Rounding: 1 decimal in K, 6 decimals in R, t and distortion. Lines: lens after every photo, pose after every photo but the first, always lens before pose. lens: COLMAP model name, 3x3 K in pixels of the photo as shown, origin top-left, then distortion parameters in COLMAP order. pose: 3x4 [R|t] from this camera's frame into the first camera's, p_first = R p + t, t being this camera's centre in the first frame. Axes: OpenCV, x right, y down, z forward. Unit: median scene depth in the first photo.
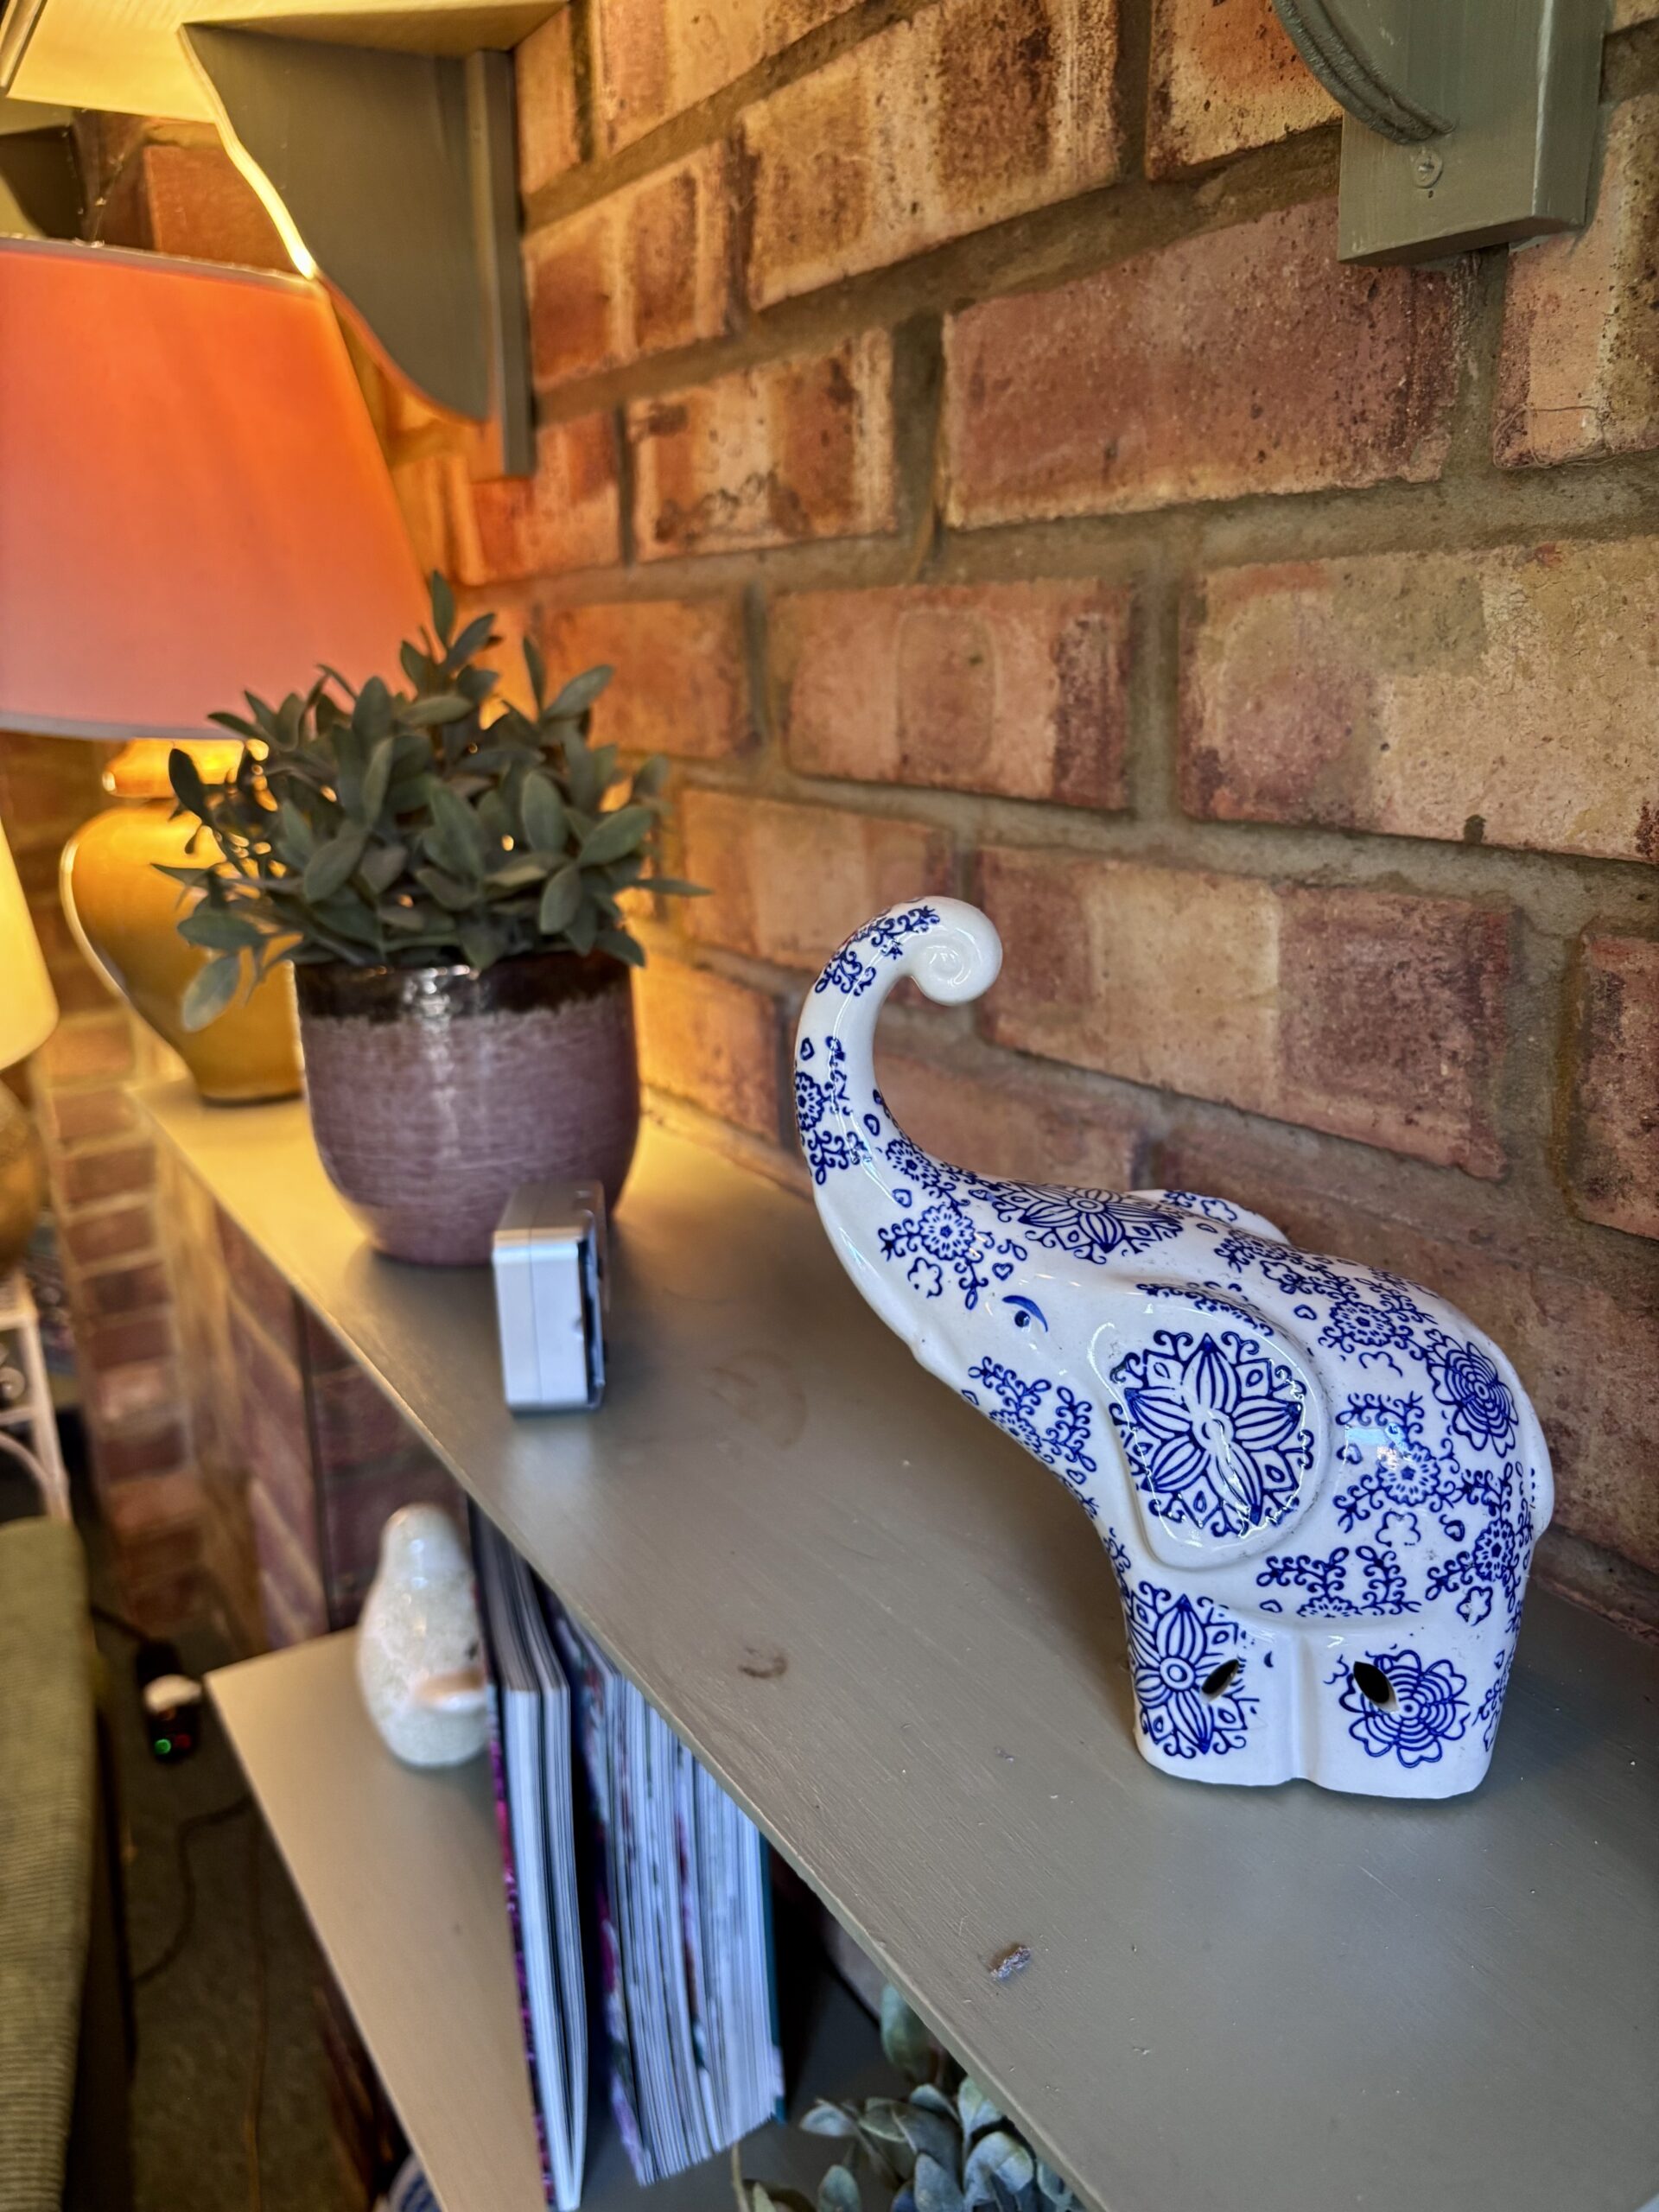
lens RADIAL K [[1691.9, 0, 821.2], [0, 1691.9, 1116.1], [0, 0, 1]] dist [0.008317, 0.002750]
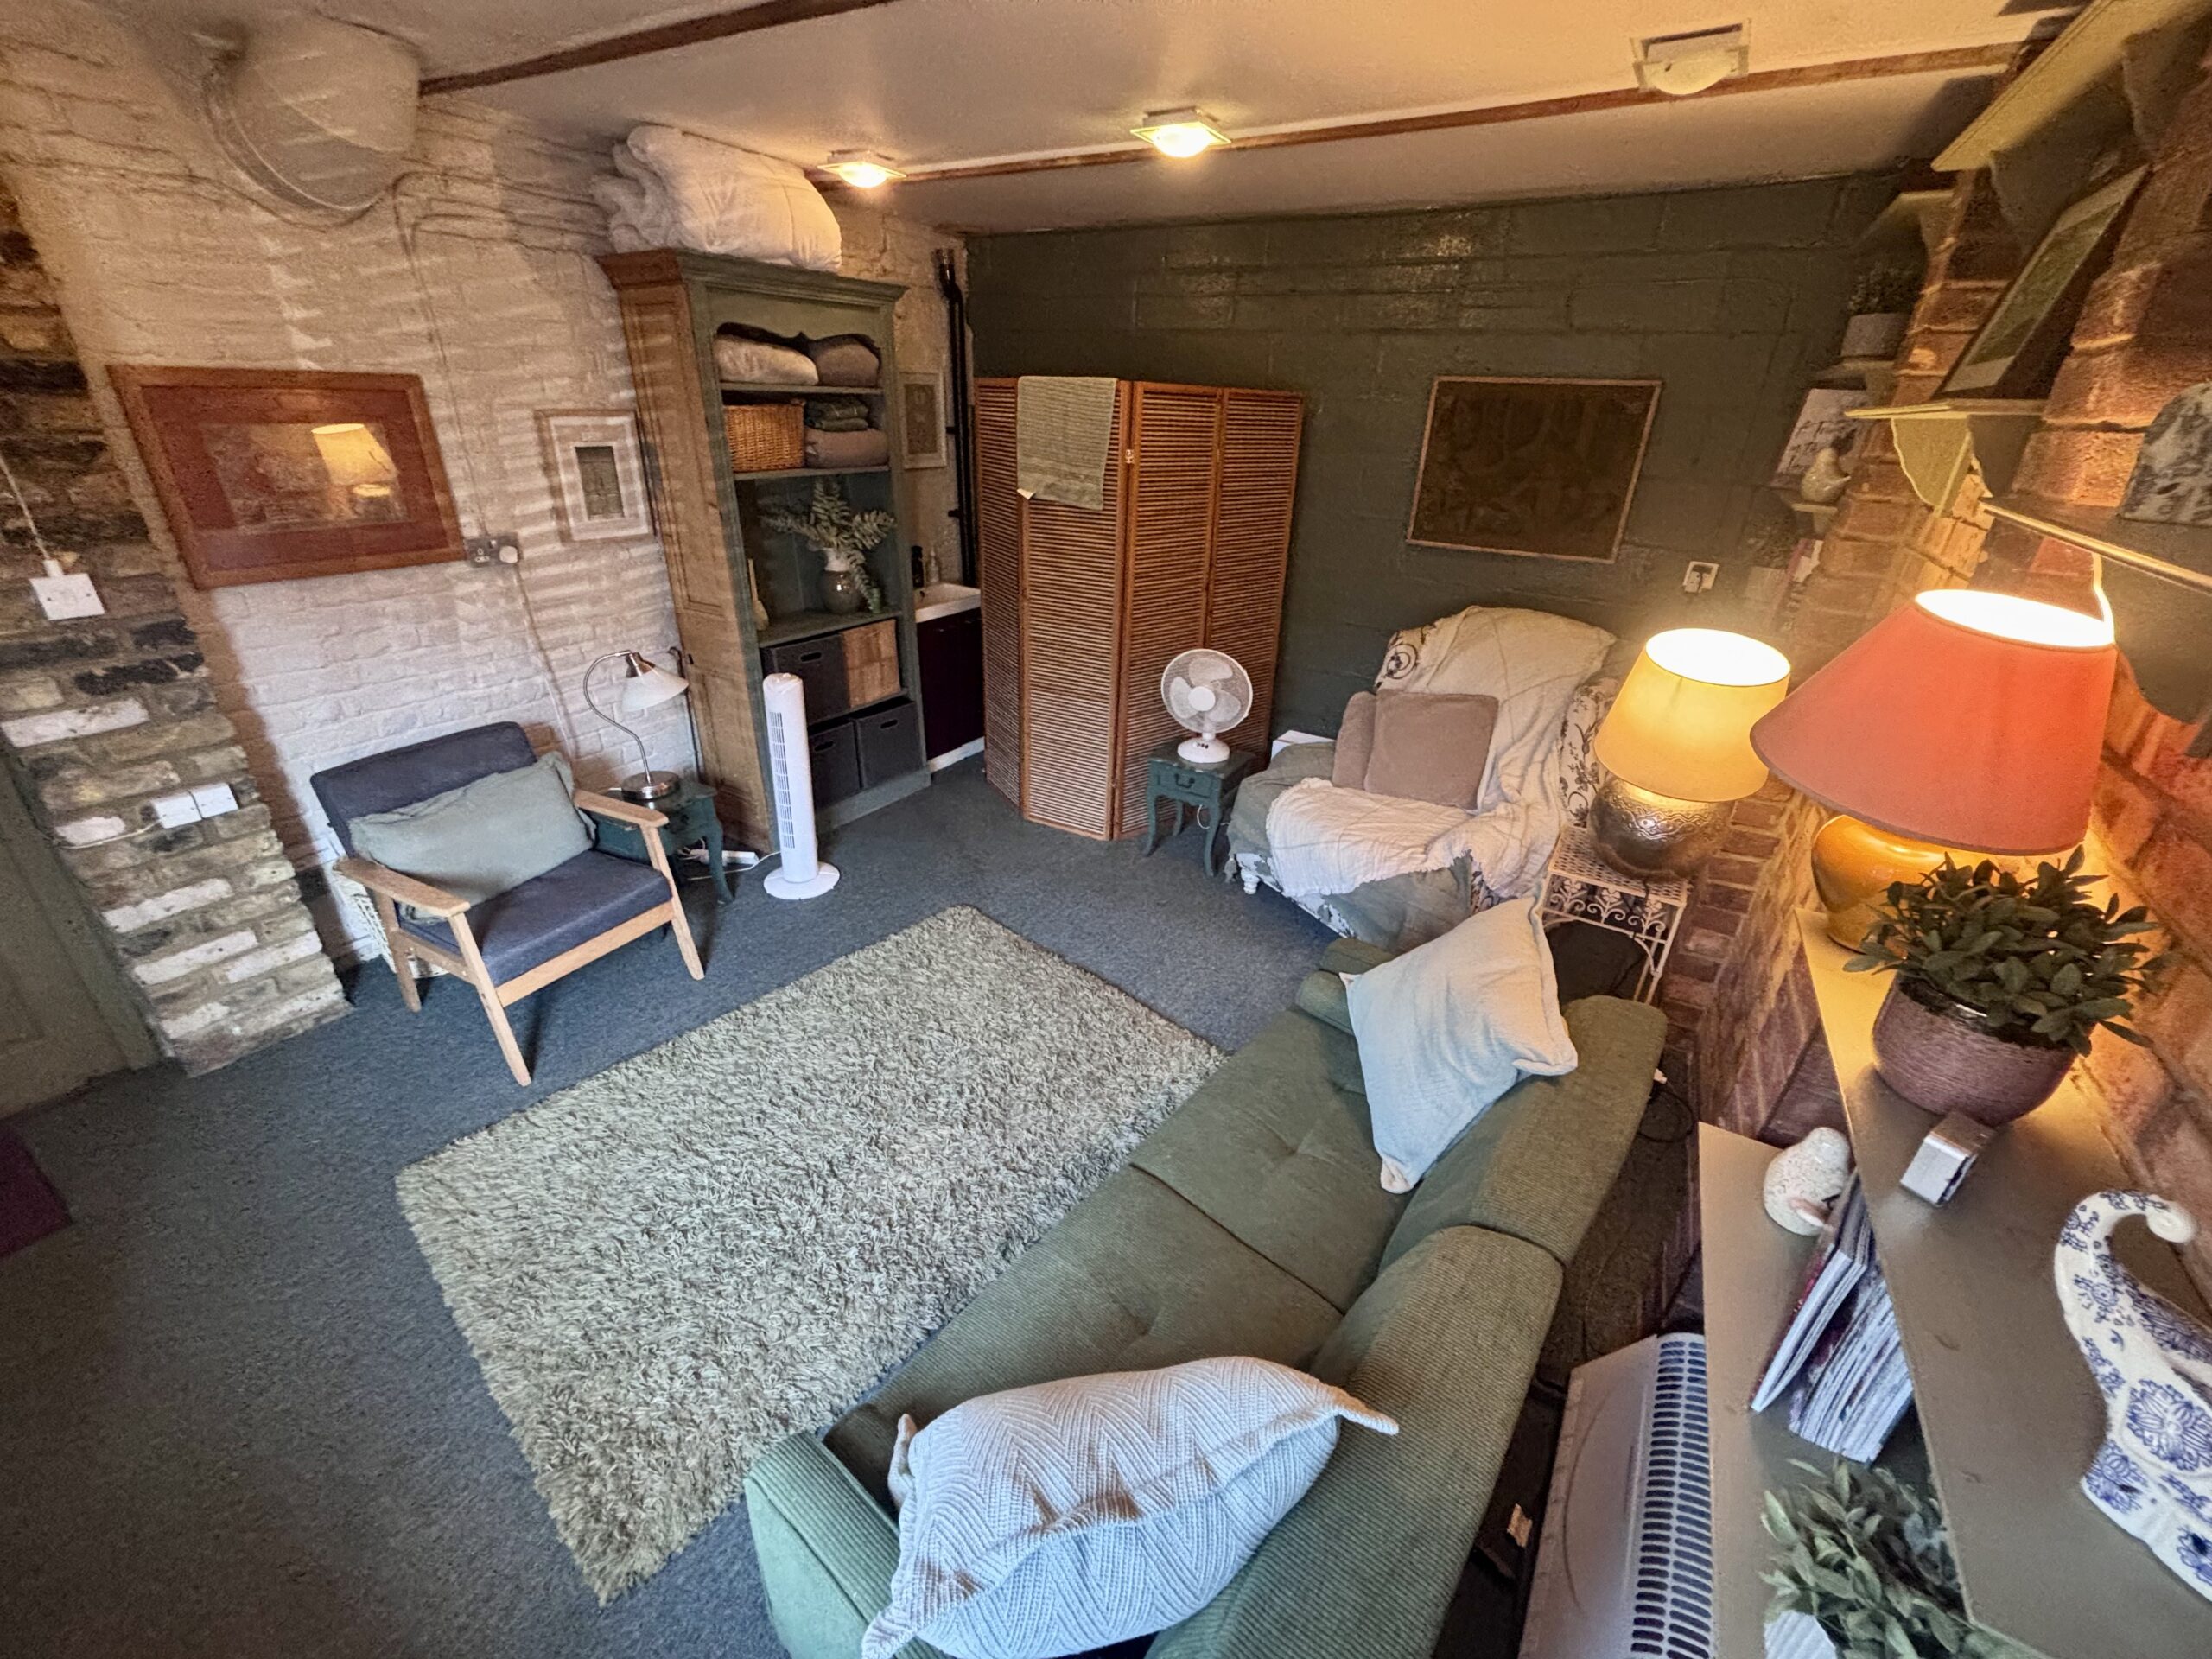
lens RADIAL K [[892.3, 0, 1104.2], [0, 892.3, 843.2], [0, 0, 1]] dist [-0.002844, 0.000001]
pose [[0.482617, 0.430749, -0.762585, 0.051828], [-0.274469, 0.901223, 0.335357, -0.463753], [0.831714, 0.047457, 0.553173, -0.899679]]
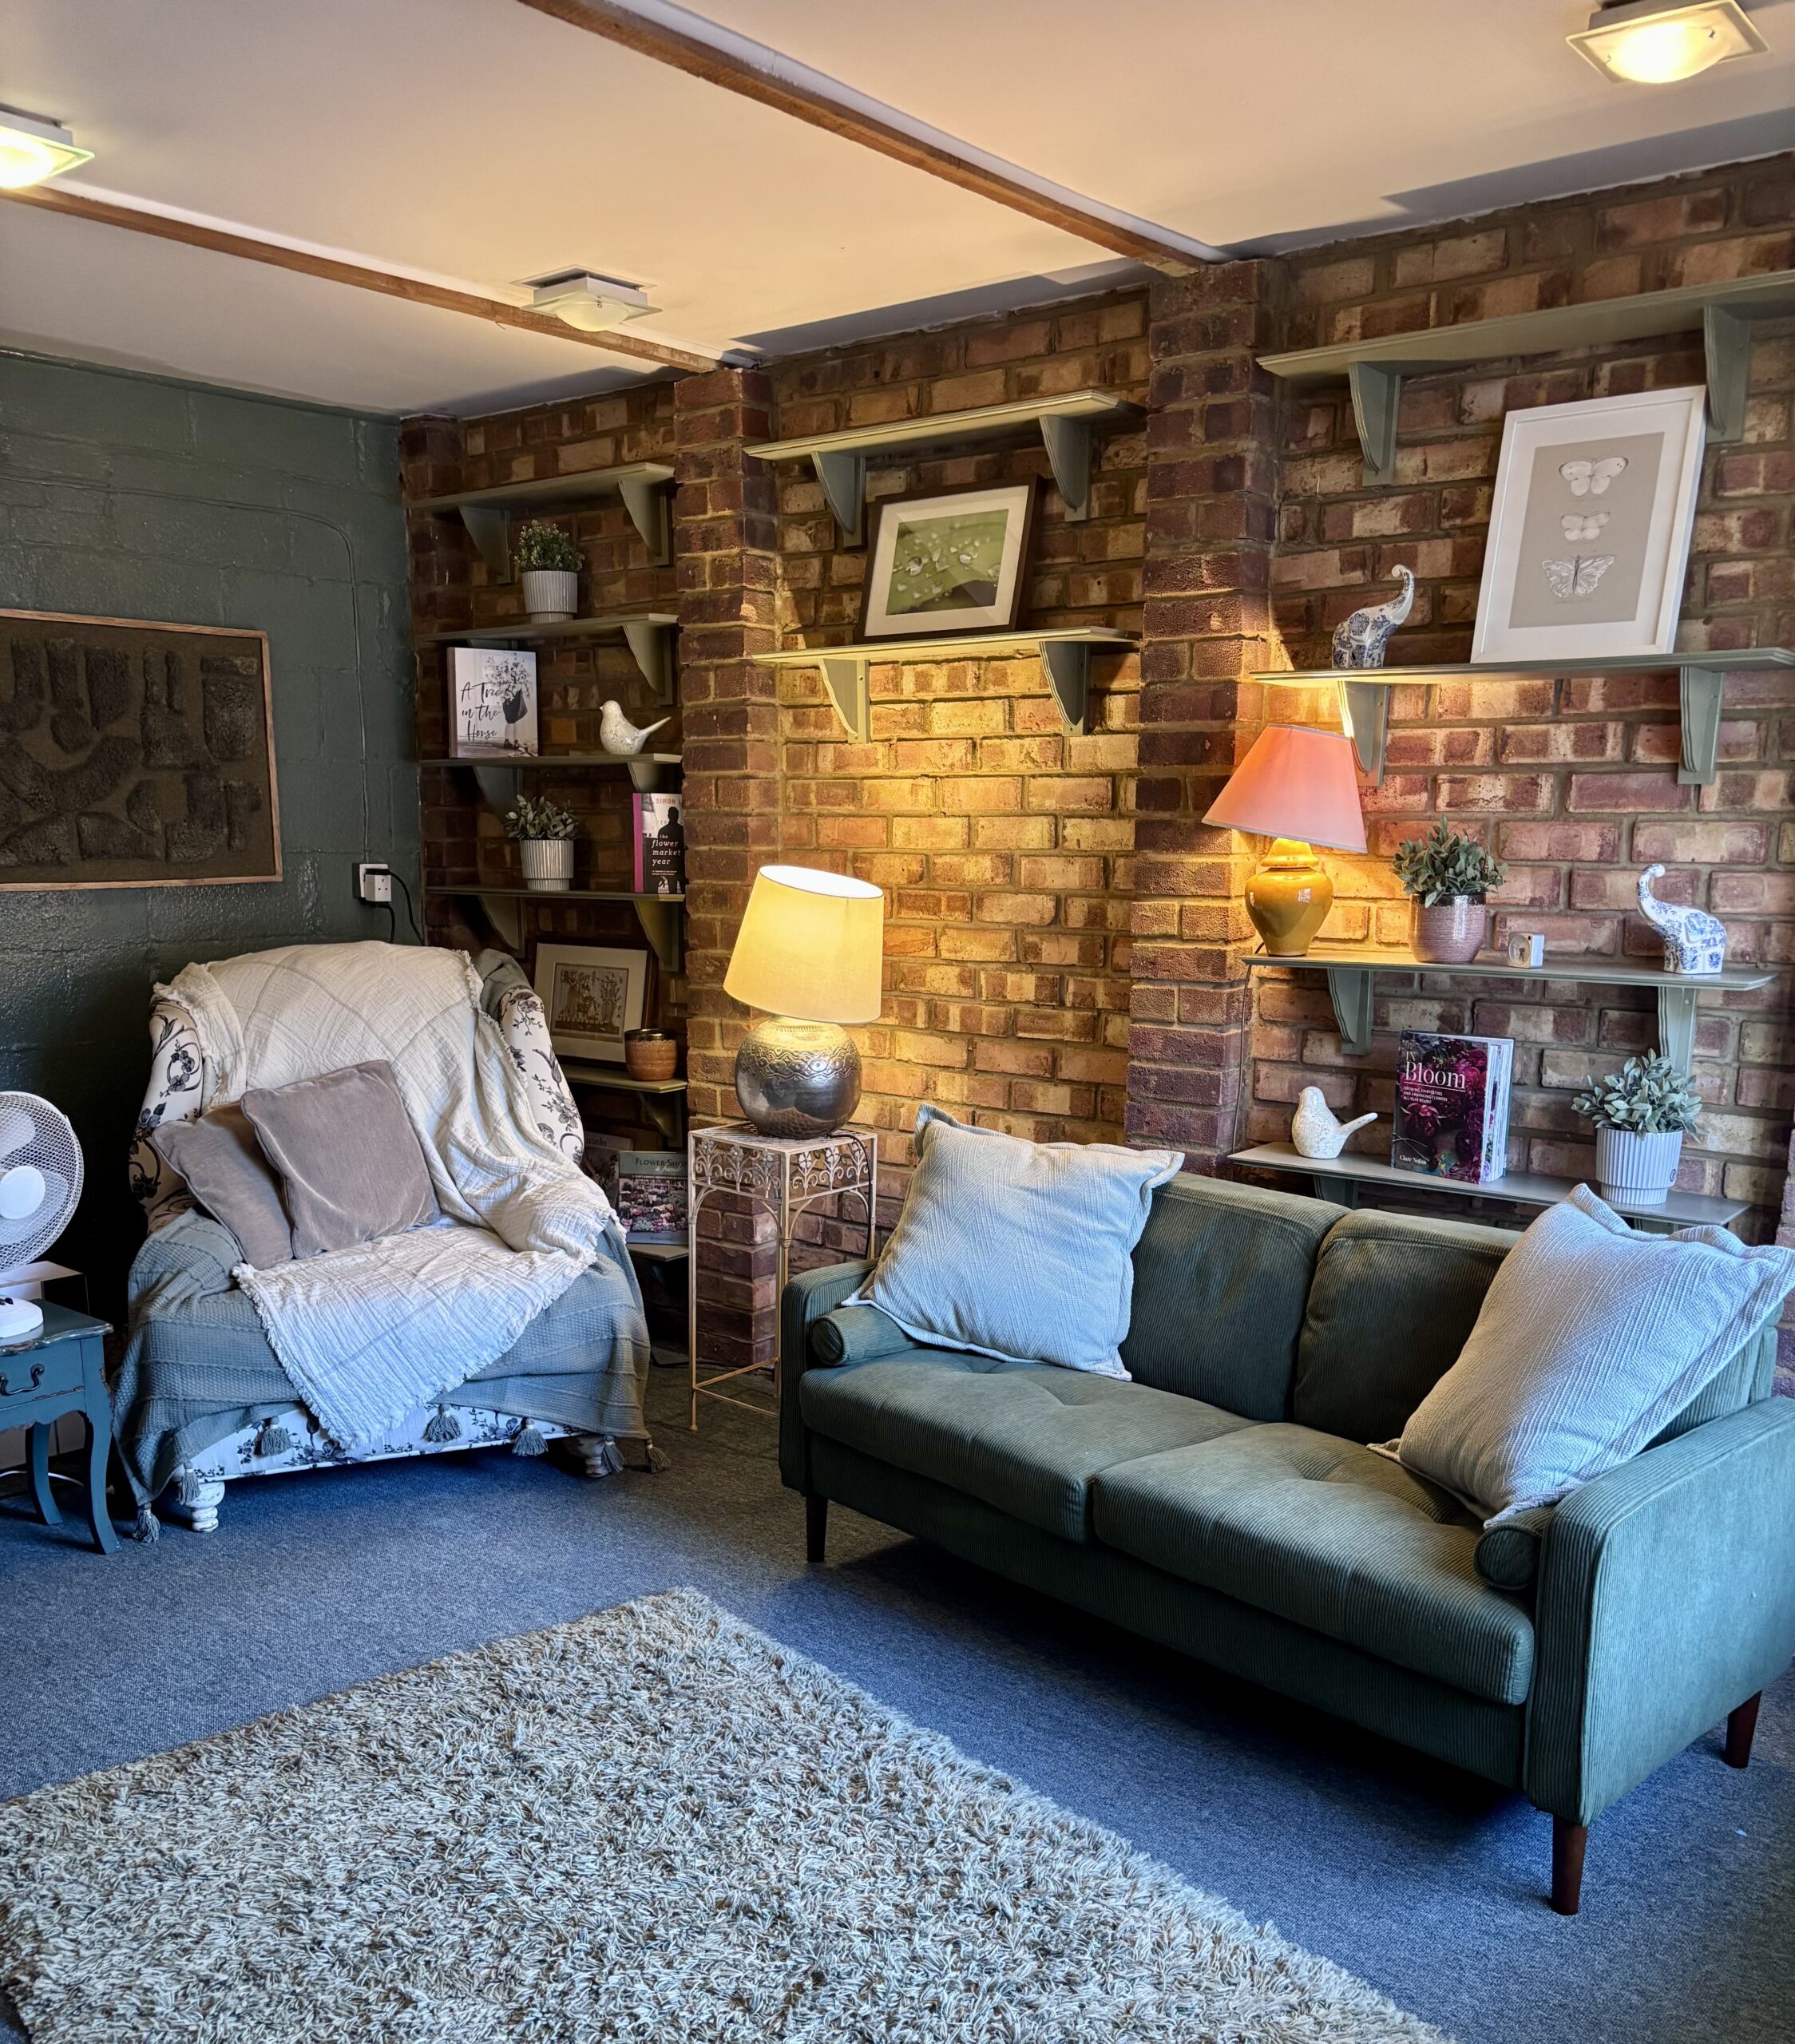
lens RADIAL K [[1844.3, 0, 910.4], [0, 1844.3, 1191.8], [0, 0, 1]] dist [0.078234, 0.010953]
pose [[0.933597, -0.046939, 0.355237, -4.188950], [0.071854, 0.995770, -0.057262, 1.081958], [-0.351047, 0.078985, 0.933021, -3.844038]]
